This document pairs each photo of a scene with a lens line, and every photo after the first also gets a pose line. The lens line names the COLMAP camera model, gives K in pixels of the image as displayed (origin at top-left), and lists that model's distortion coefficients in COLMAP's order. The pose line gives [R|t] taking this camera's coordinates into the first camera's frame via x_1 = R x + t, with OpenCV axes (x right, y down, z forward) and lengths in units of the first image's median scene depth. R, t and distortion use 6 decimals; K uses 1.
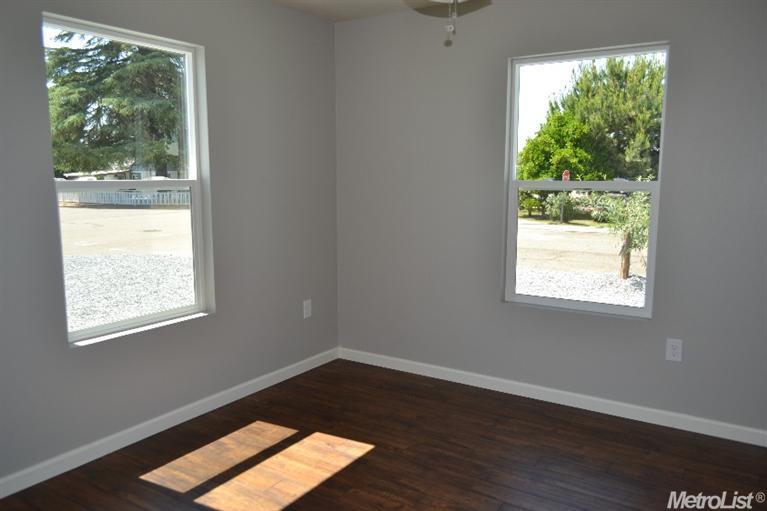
lens RADIAL K [[603.2, 0, 381.0], [0, 603.2, 254.7], [0, 0, 1]] dist [-0.020226, -0.004354]
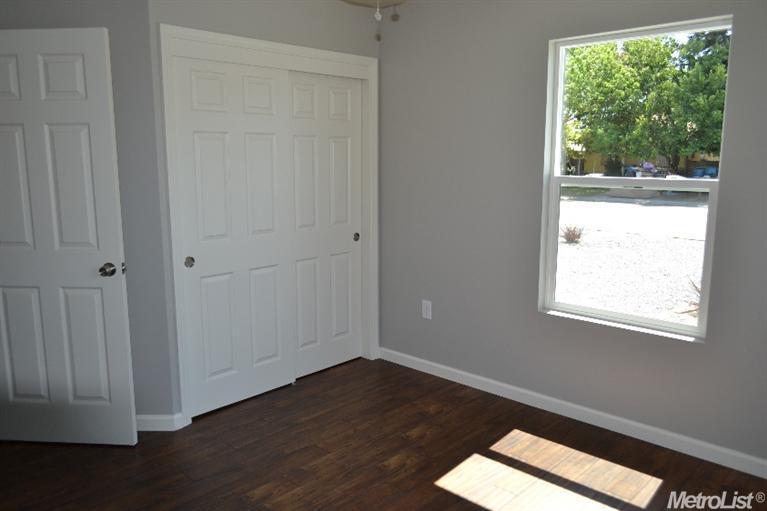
lens RADIAL K [[603.2, 0, 381.2], [0, 603.2, 256.1], [0, 0, 1]] dist [-0.020226, -0.004354]
pose [[-0.194203, 0.170354, -0.966056, 0.693702], [-0.119471, 0.973367, 0.195660, -0.152833], [0.973659, 0.153414, -0.168678, 0.833472]]
